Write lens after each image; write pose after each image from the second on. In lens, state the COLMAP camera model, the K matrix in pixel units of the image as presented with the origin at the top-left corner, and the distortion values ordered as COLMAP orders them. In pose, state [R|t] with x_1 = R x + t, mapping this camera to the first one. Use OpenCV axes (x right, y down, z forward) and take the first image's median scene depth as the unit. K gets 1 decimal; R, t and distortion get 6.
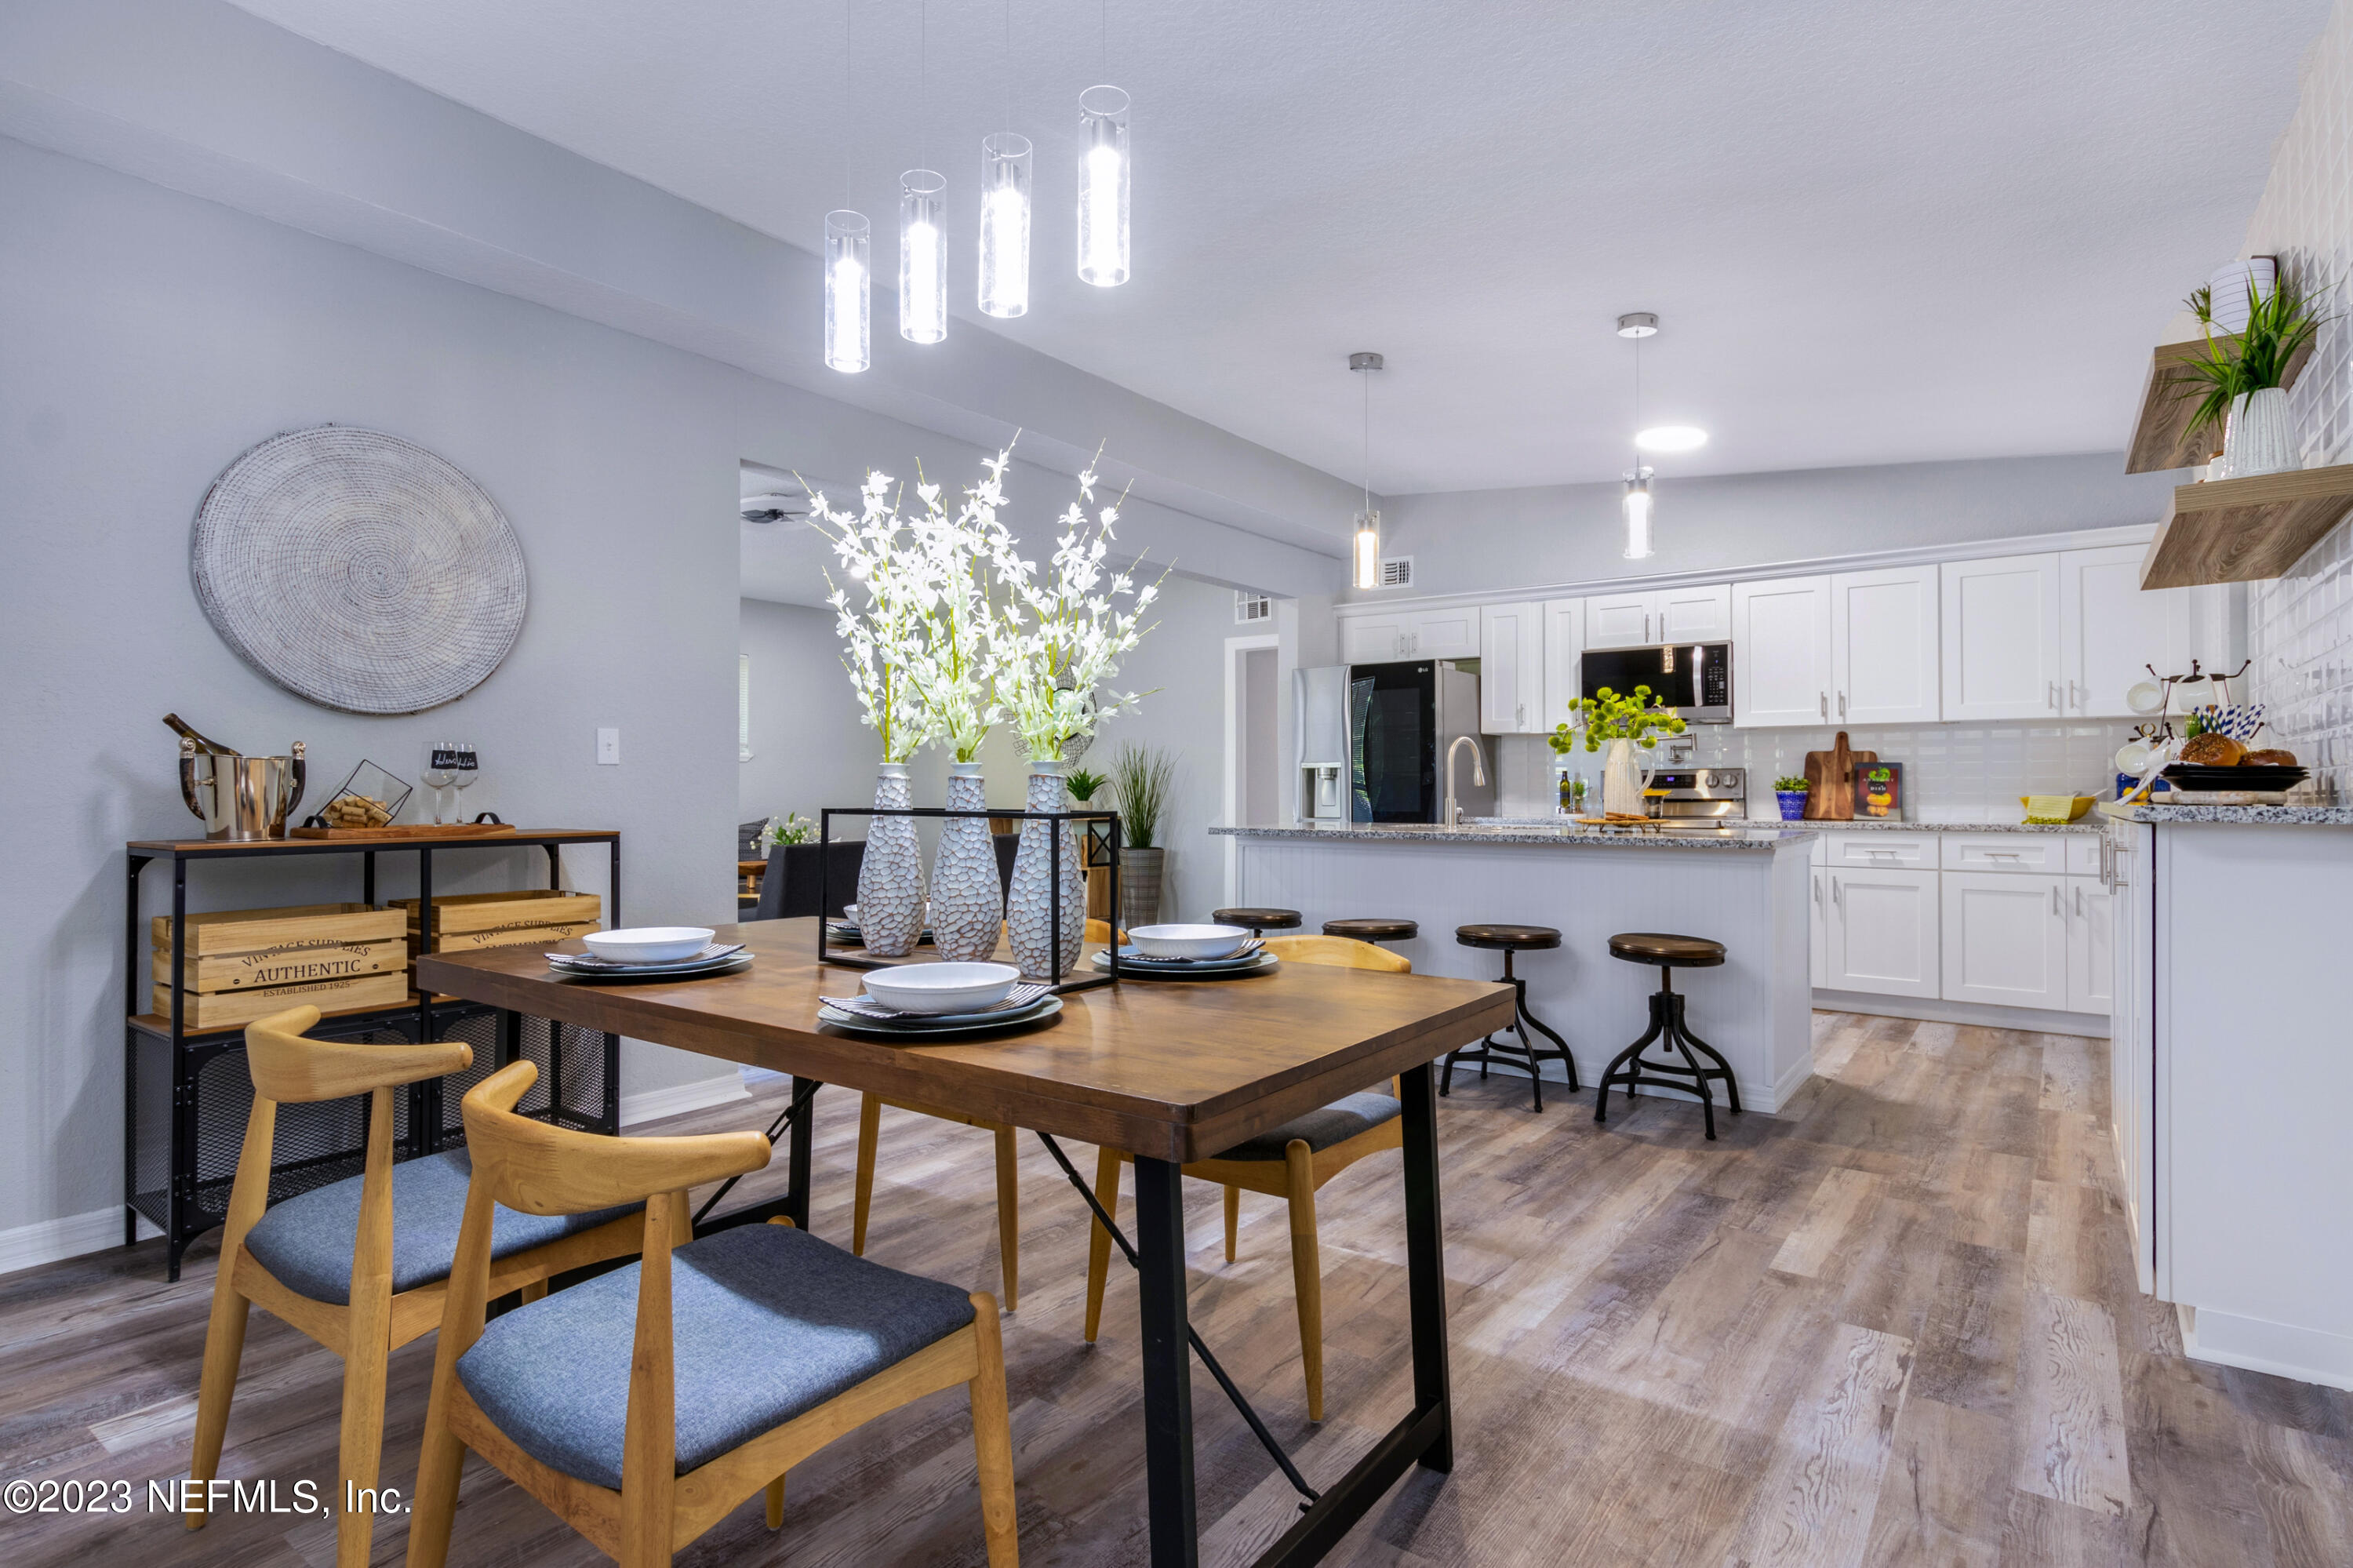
lens RADIAL K [[1194.2, 0, 1176.5], [0, 1194.2, 784.0], [0, 0, 1]] dist [0.000862, 0.000202]
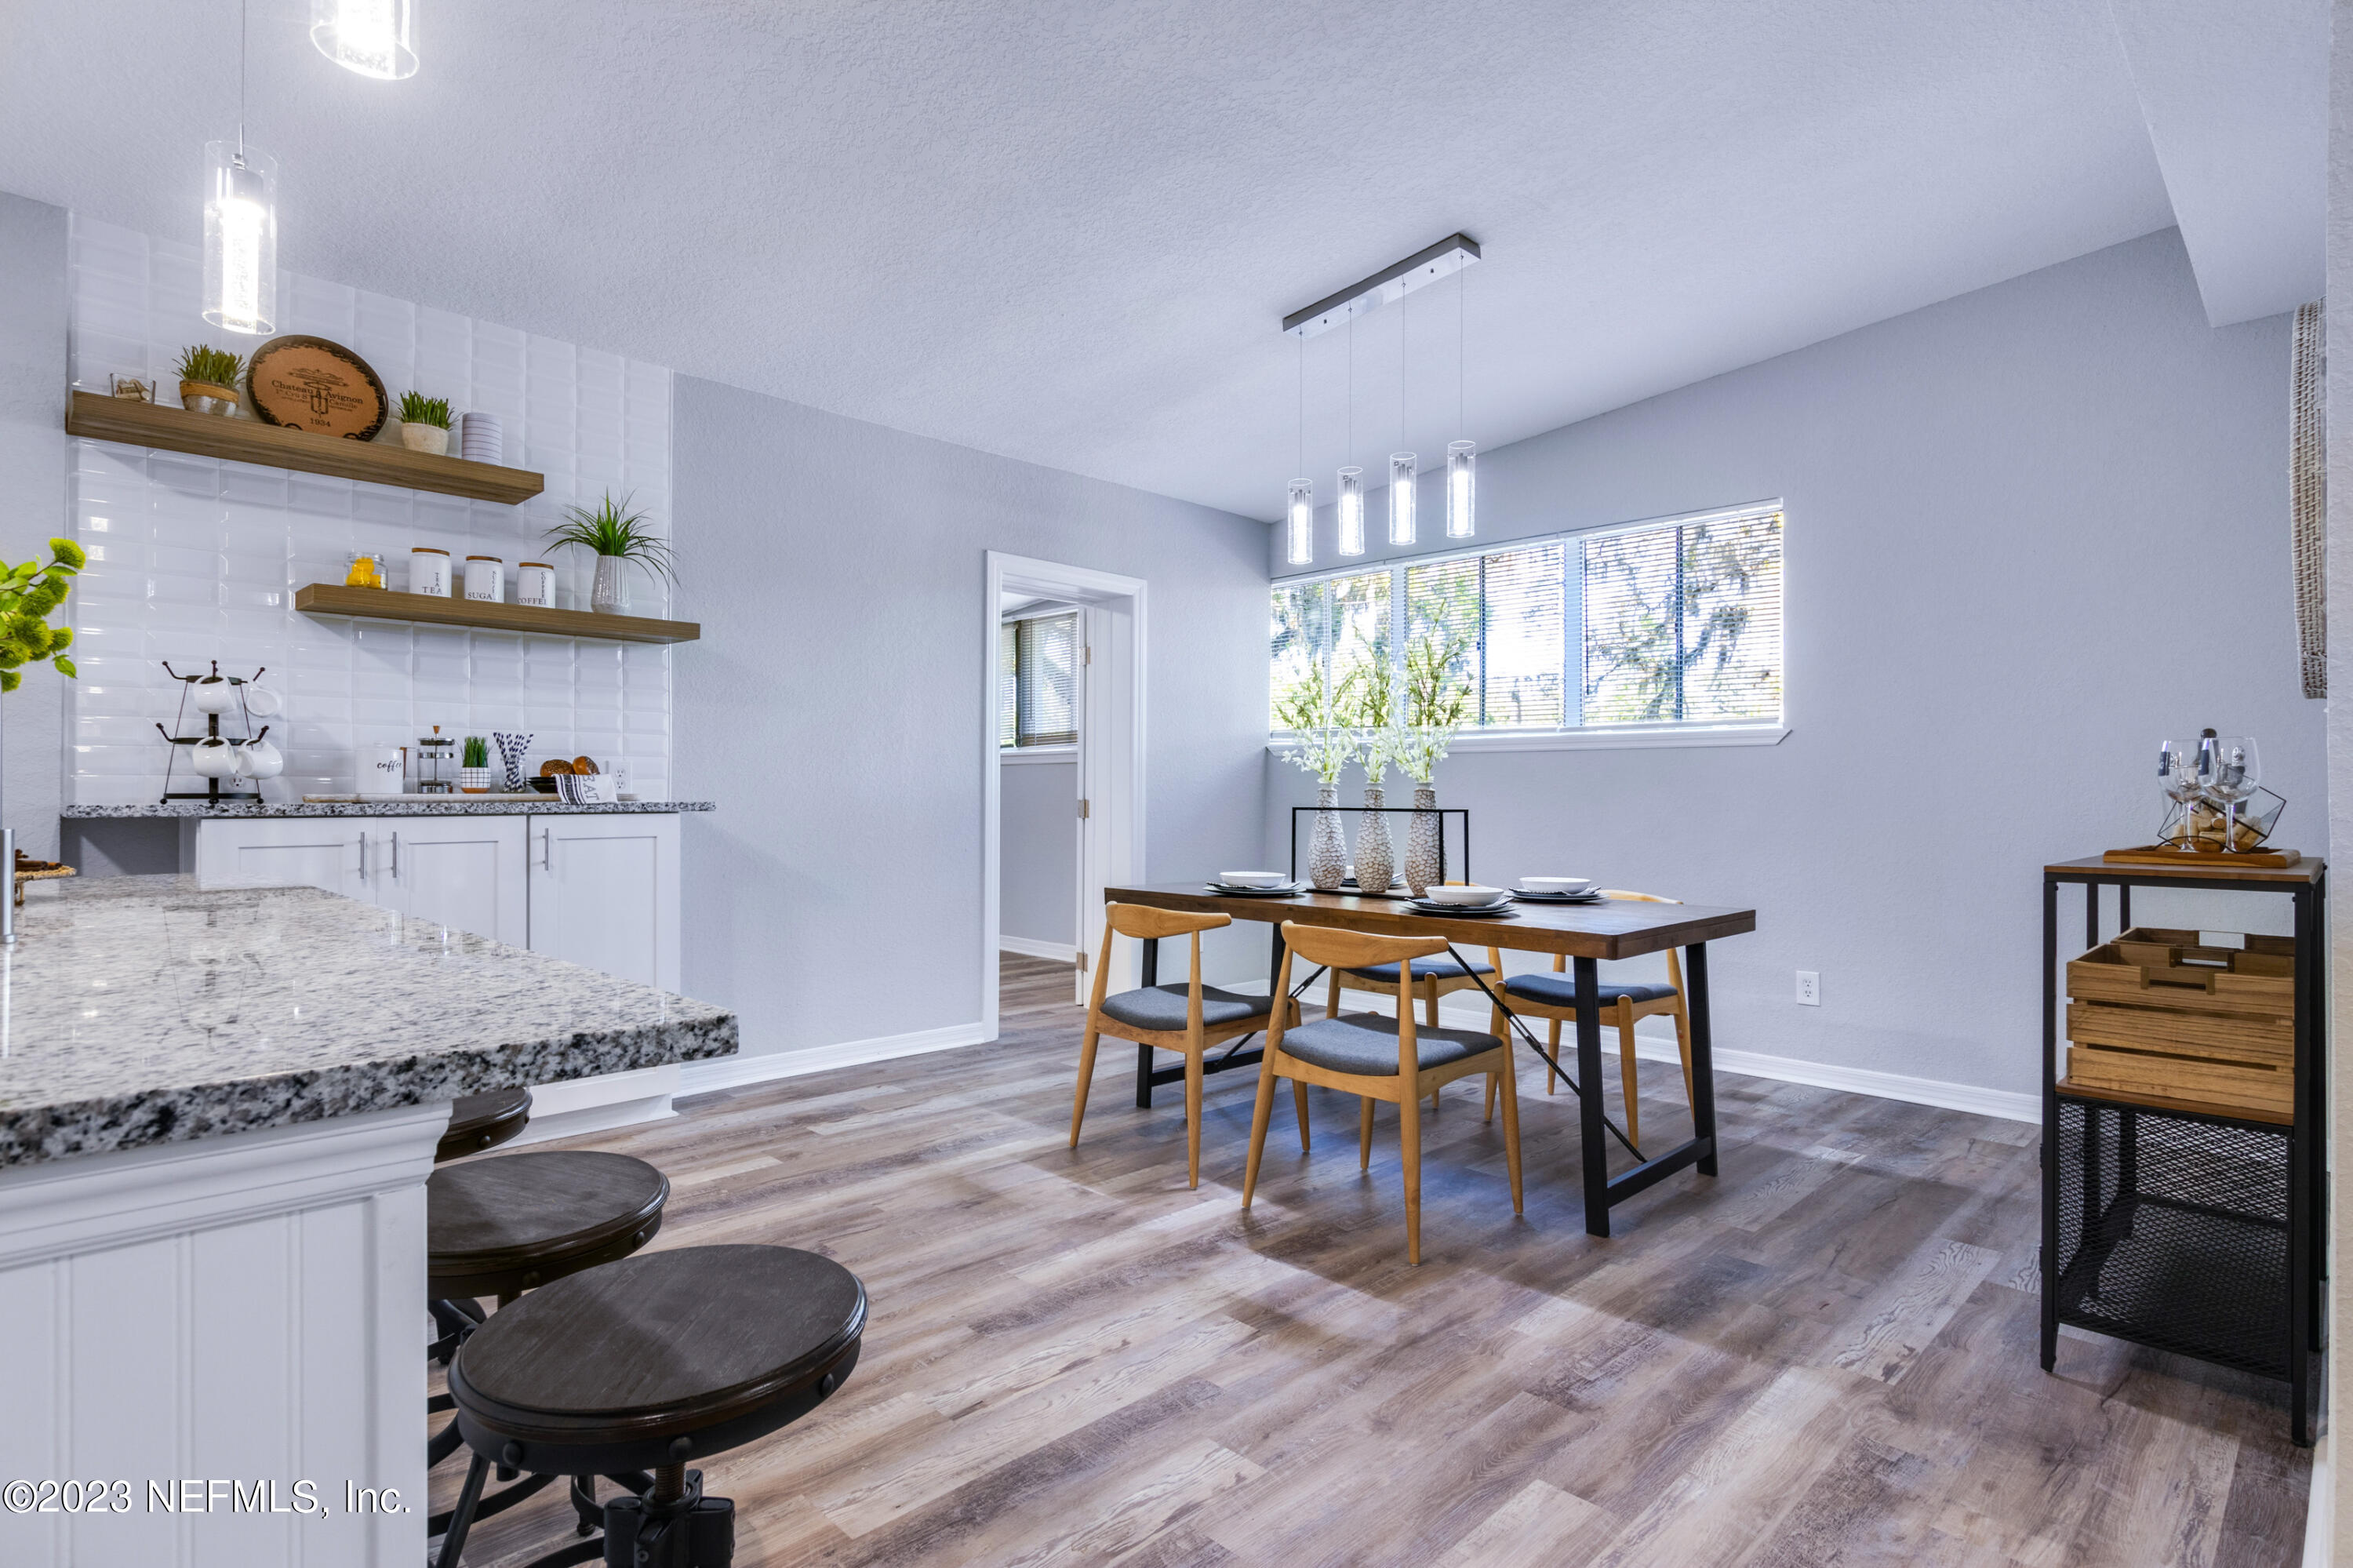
lens RADIAL K [[1182.1, 0, 1164.2], [0, 1182.1, 788.4], [0, 0, 1]] dist [0.002115, 0.001037]
pose [[-0.986410, -0.004696, 0.164237, -0.092052], [-0.006220, 0.999942, -0.008766, 0.005673], [-0.164186, -0.009668, -0.986382, 1.681924]]
